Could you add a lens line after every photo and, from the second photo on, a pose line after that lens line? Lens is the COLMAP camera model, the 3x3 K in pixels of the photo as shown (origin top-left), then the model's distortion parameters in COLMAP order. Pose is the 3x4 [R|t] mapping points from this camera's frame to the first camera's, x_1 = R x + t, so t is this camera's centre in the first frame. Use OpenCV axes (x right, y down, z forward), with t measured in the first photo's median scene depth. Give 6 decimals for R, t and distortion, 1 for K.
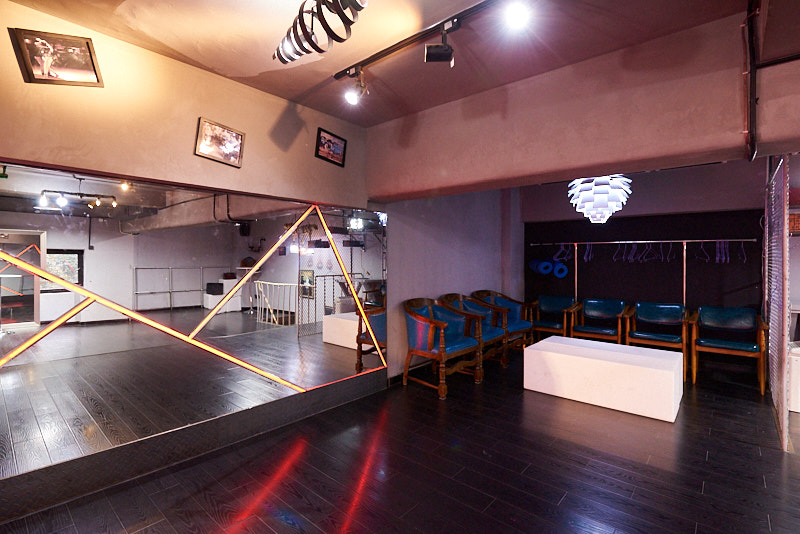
lens RADIAL K [[380.5, 0, 400.0], [0, 380.5, 267.0], [0, 0, 1]] dist [0.000963, 0.000002]
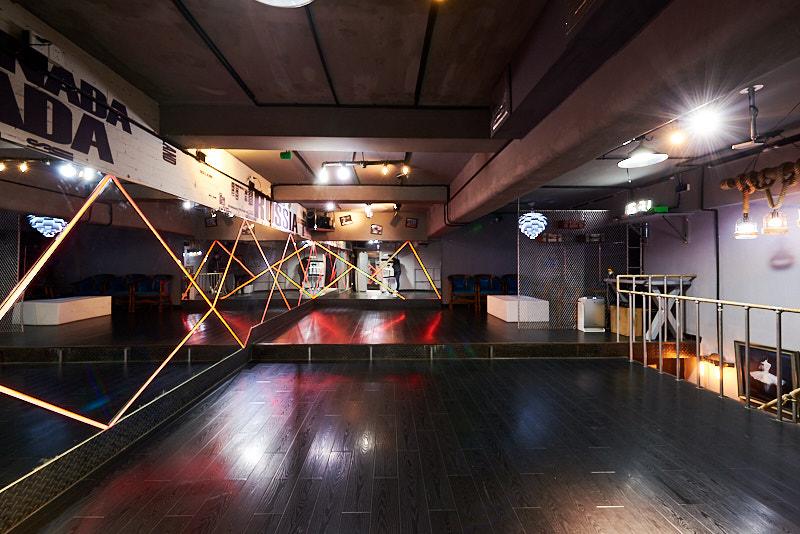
lens RADIAL K [[324.0, 0, 398.1], [0, 324.0, 261.6], [0, 0, 1]] dist [0.001209, 0.000273]
pose [[0.686089, -0.015659, -0.727349, 1.300554], [-0.008108, 0.999542, -0.029167, 0.063886], [0.727473, 0.025908, 0.685647, -0.694440]]
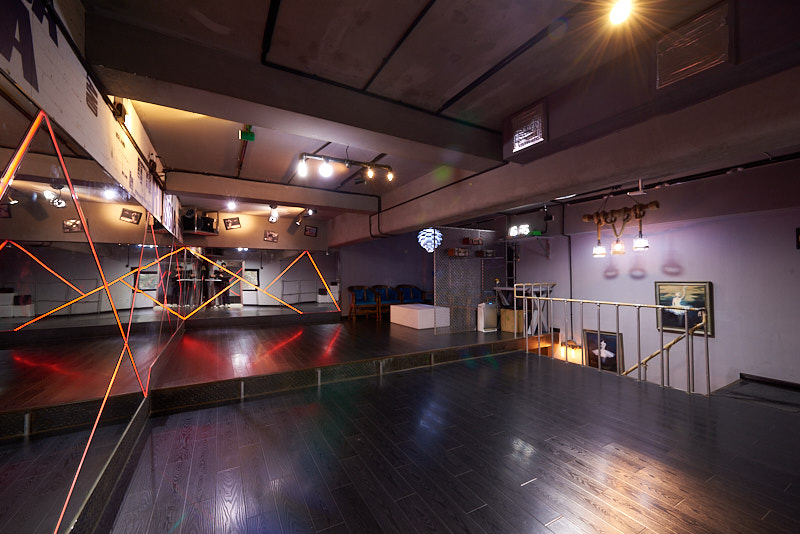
lens RADIAL K [[319.1, 0, 400.0], [0, 319.1, 267.0], [0, 0, 1]] dist [-0.000370, 0.000004]
pose [[0.944772, -0.019685, -0.327138, 0.975305], [0.004569, 0.998889, -0.046909, 0.060545], [0.327698, 0.042824, 0.943812, -0.832318]]
